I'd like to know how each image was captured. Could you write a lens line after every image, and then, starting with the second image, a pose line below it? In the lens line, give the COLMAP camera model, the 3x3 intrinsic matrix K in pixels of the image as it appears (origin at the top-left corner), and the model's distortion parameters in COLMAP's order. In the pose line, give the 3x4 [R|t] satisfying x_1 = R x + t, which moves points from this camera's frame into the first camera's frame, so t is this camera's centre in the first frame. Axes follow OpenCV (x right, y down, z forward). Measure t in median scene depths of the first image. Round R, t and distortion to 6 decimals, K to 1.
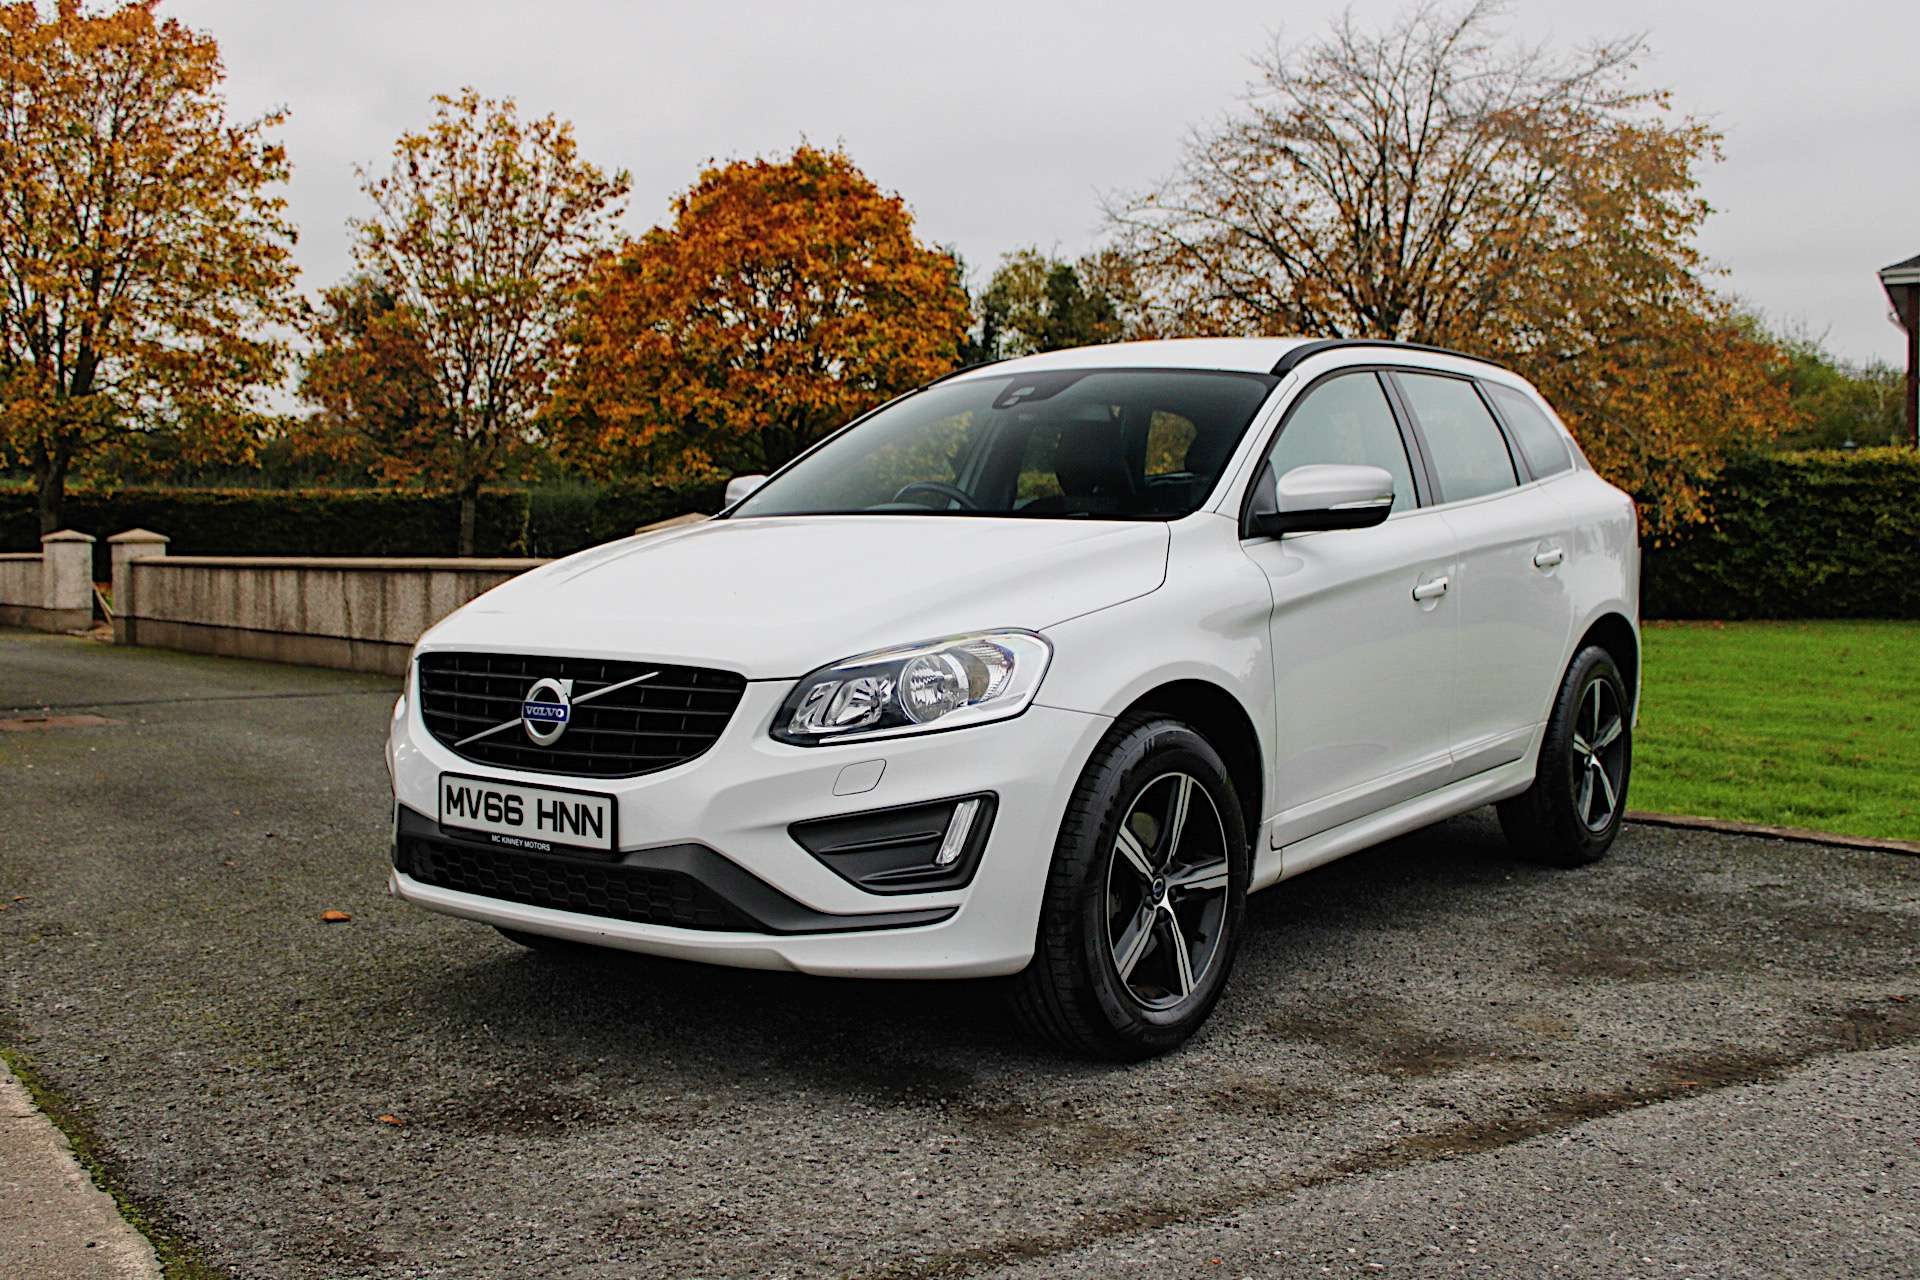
lens RADIAL K [[2005.7, 0, 950.4], [0, 2005.7, 628.9], [0, 0, 1]] dist [-0.125168, 0.156024]
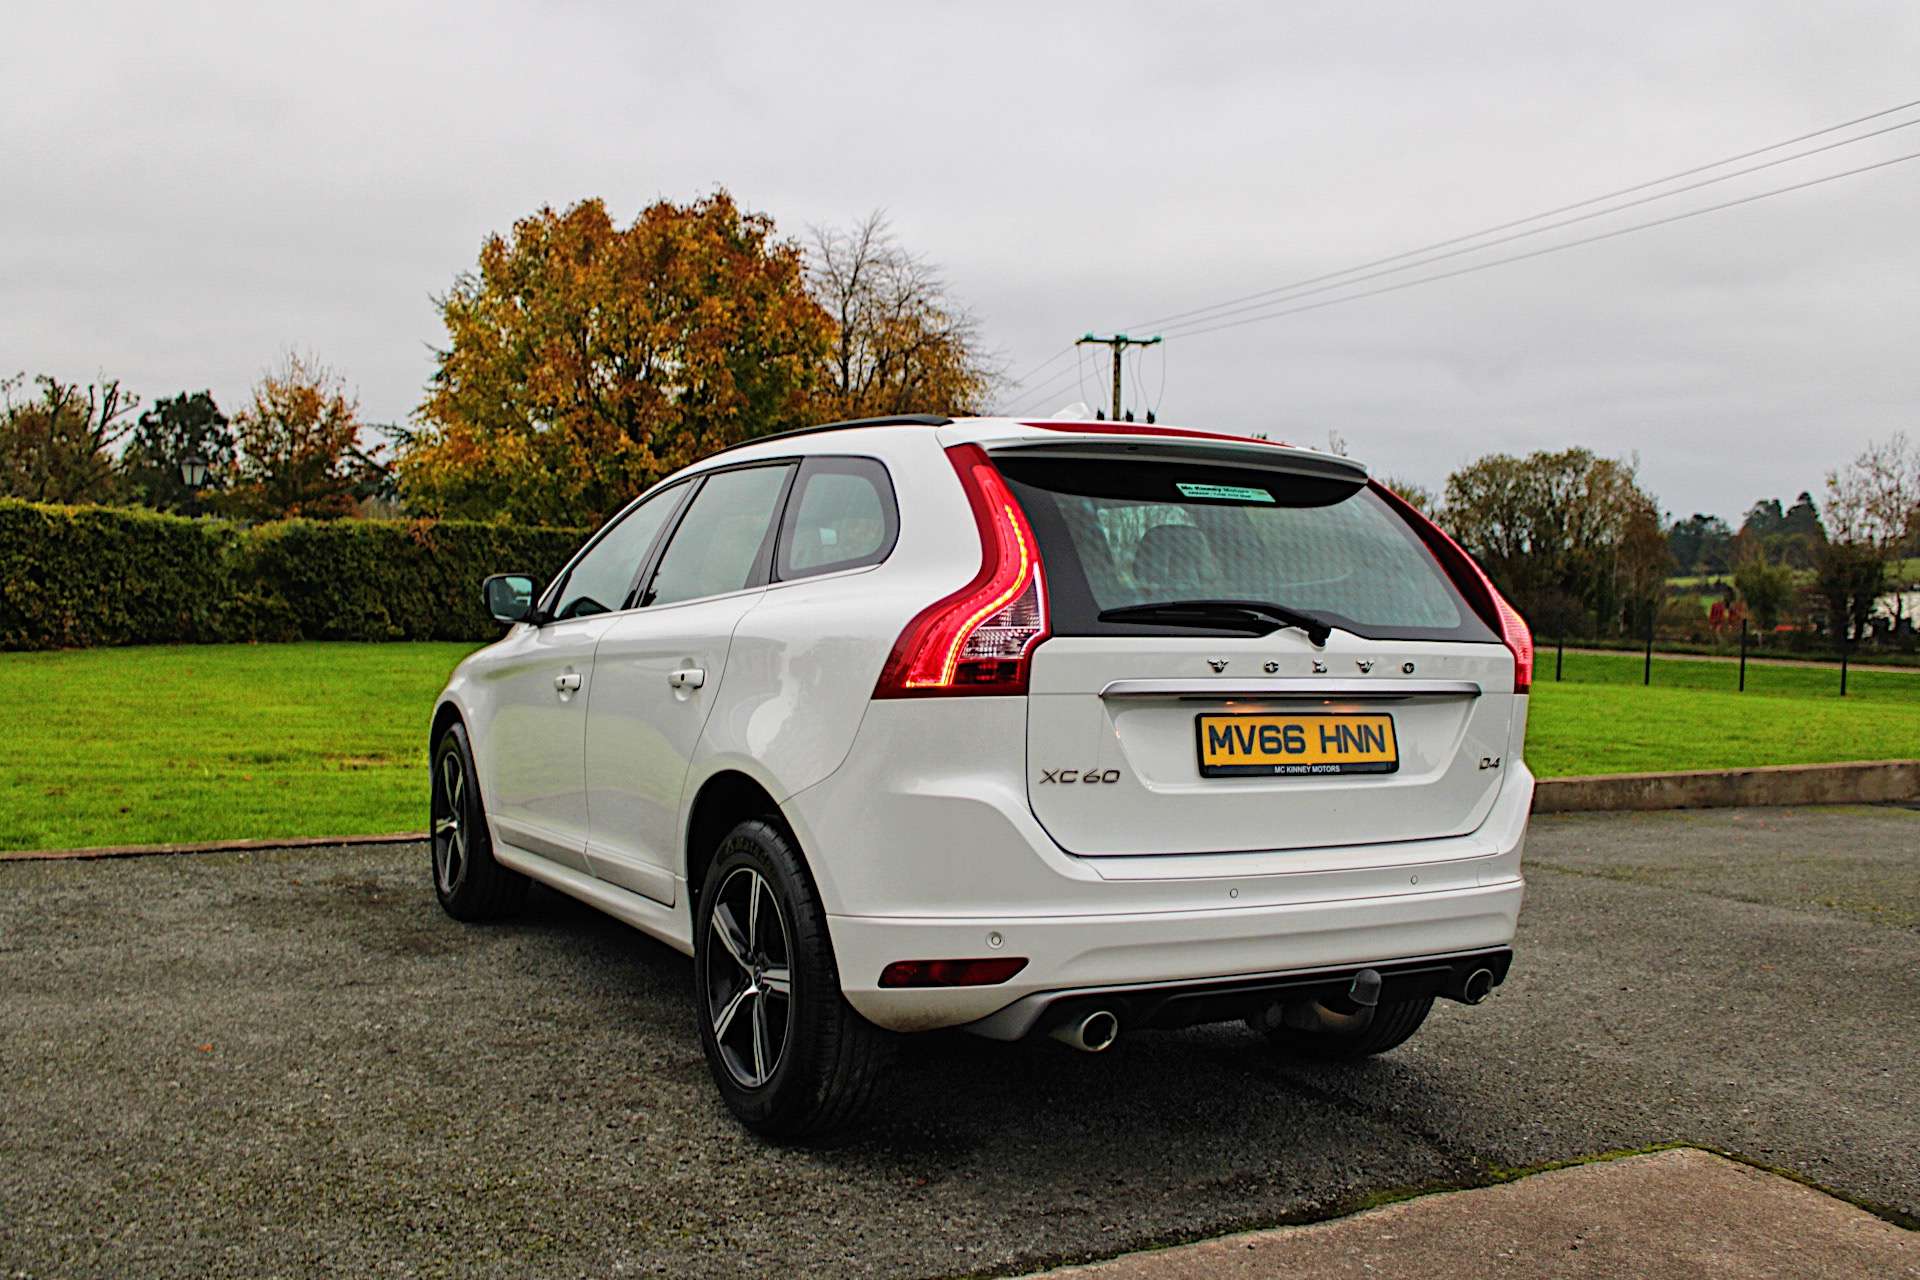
lens RADIAL K [[1814.6, 0, 951.6], [0, 1814.6, 636.8], [0, 0, 1]] dist [-0.145807, 0.148098]
pose [[0.131219, -0.025077, 0.991036, -0.136552], [0.027076, 0.999398, 0.021704, -0.008887], [-0.990984, 0.023985, 0.131819, 0.089094]]
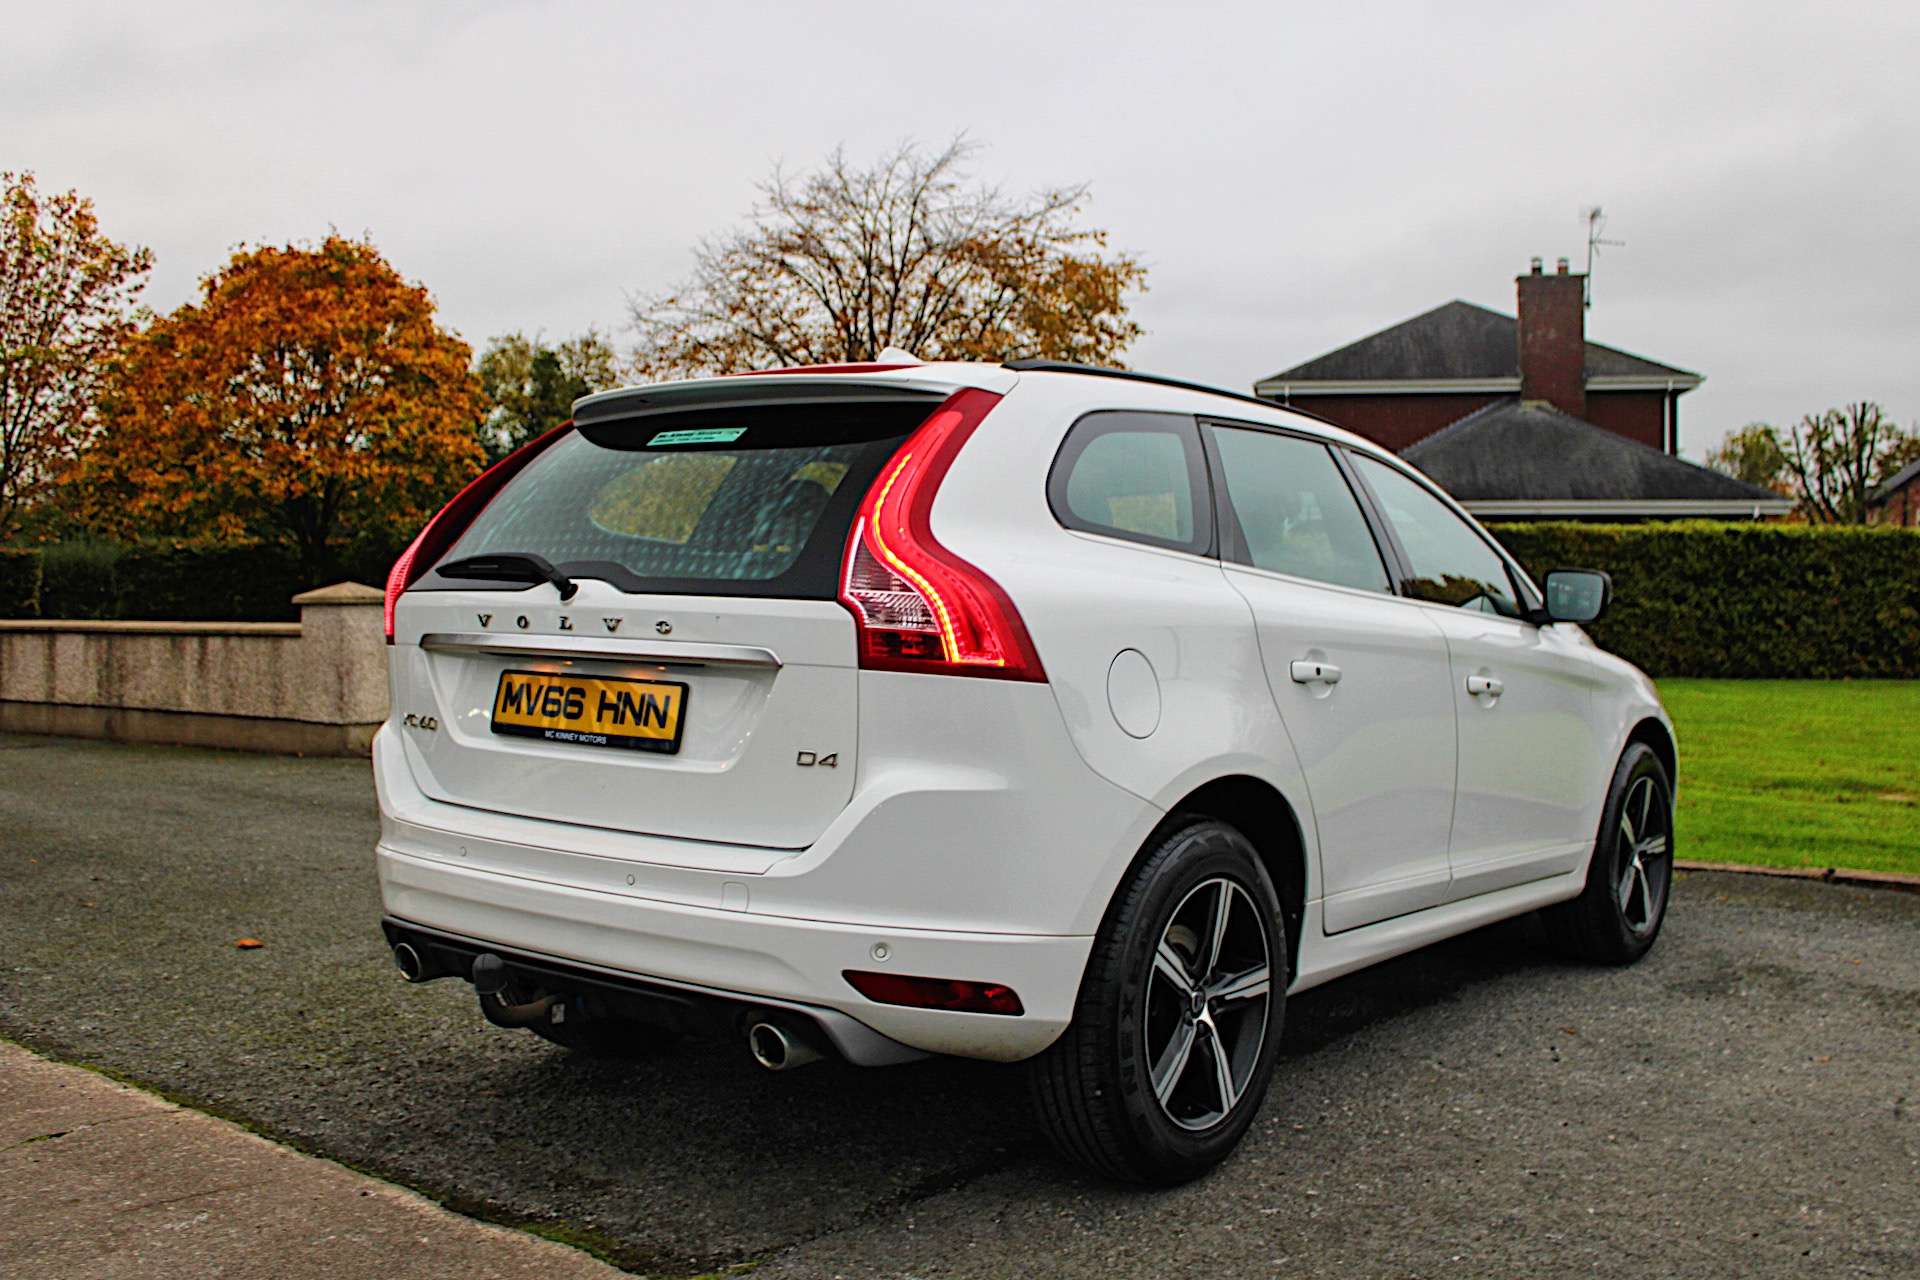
lens RADIAL K [[1814.6, 0, 951.6], [0, 1814.6, 636.8], [0, 0, 1]] dist [-0.145807, 0.148098]
pose [[0.956956, -0.000858, 0.290230, -0.035484], [0.007637, 0.999724, -0.022224, -0.001117], [-0.290131, 0.023483, 0.956699, -0.017217]]
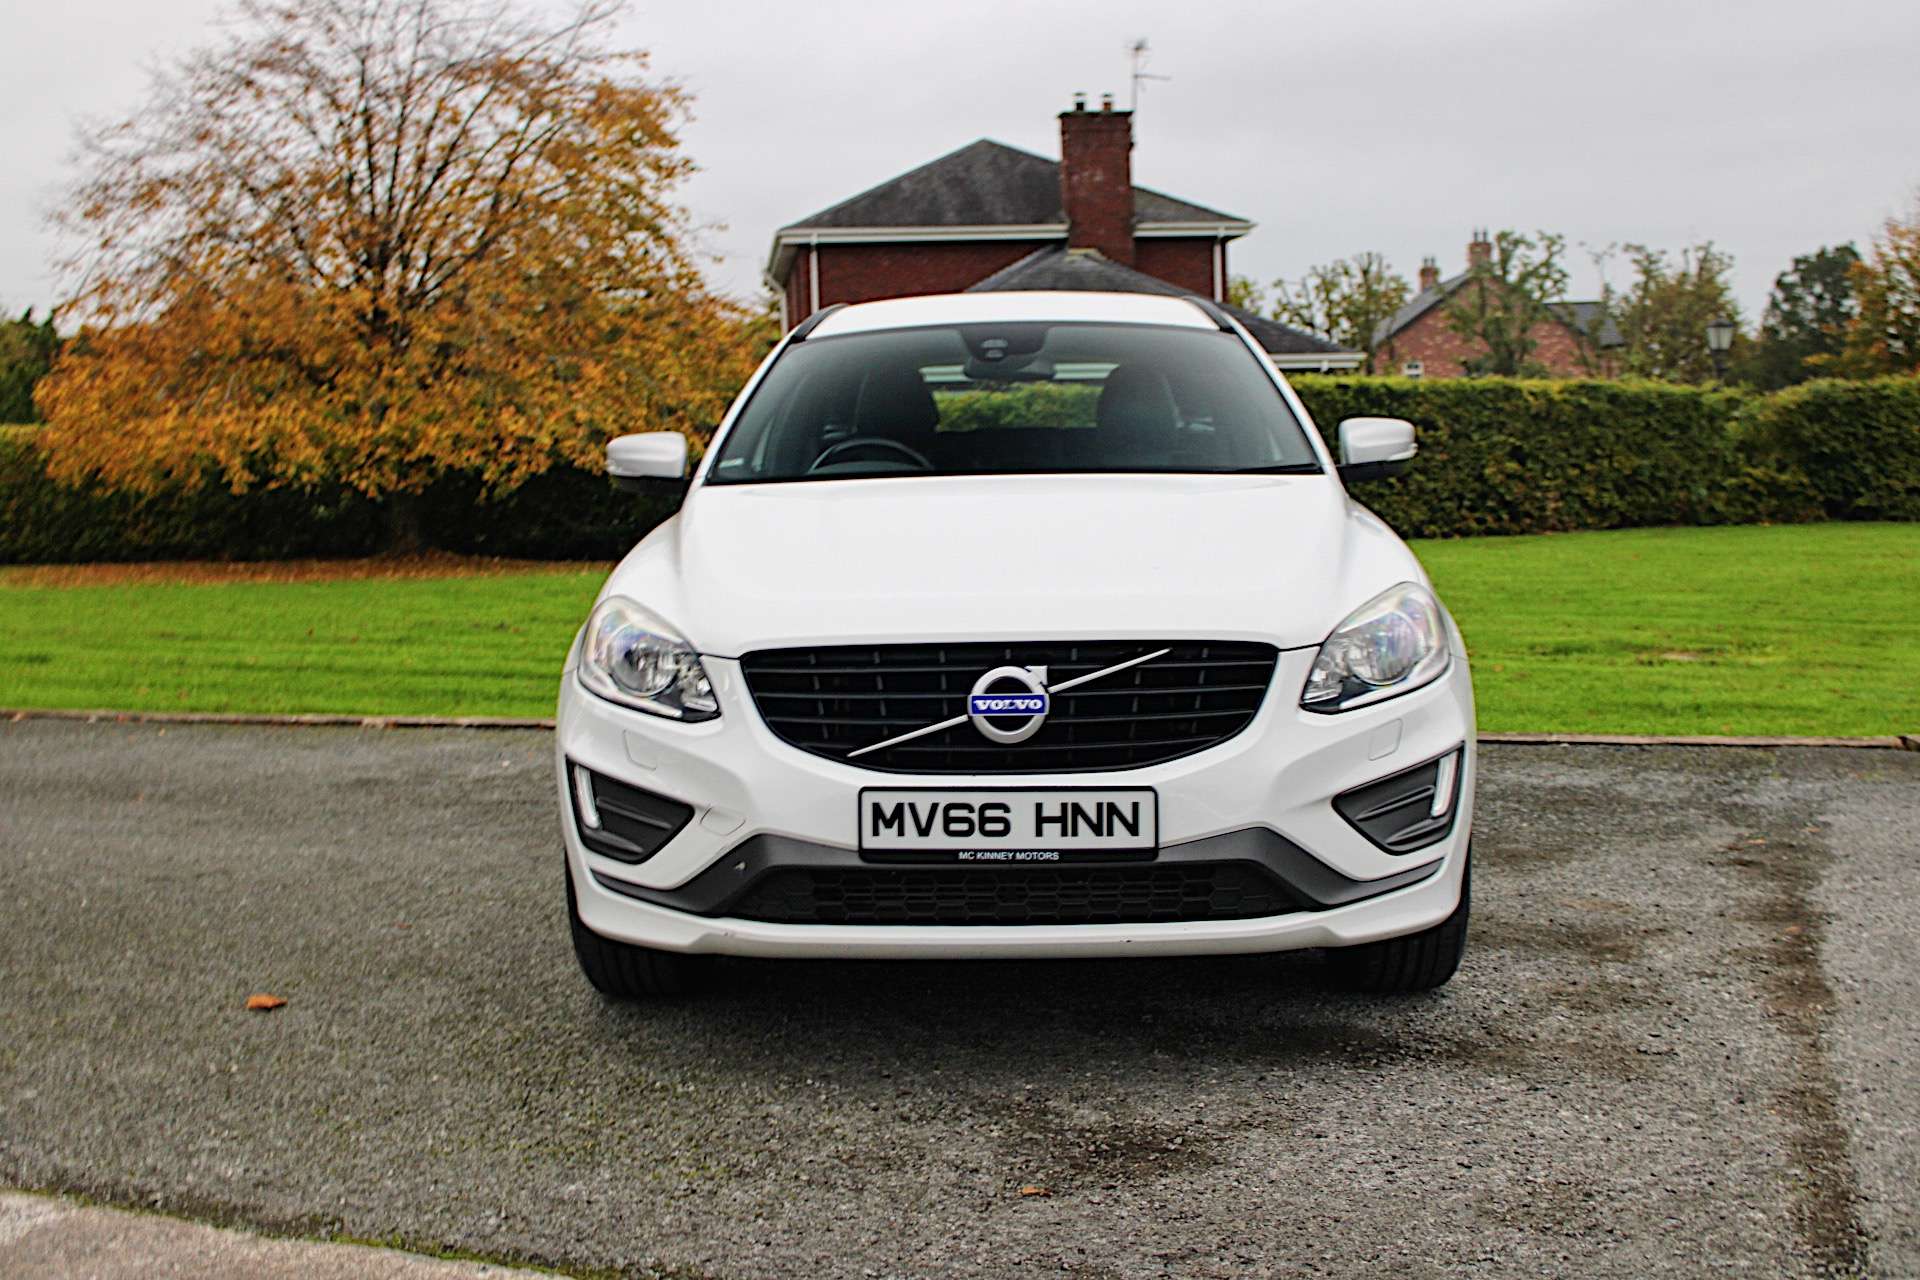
lens RADIAL K [[2005.7, 0, 950.4], [0, 2005.7, 628.9], [0, 0, 1]] dist [-0.125168, 0.156024]
pose [[0.827869, -0.063916, 0.557268, -0.082378], [0.049371, 0.997934, 0.041115, -0.003399], [-0.558745, -0.006525, 0.829314, 0.032436]]
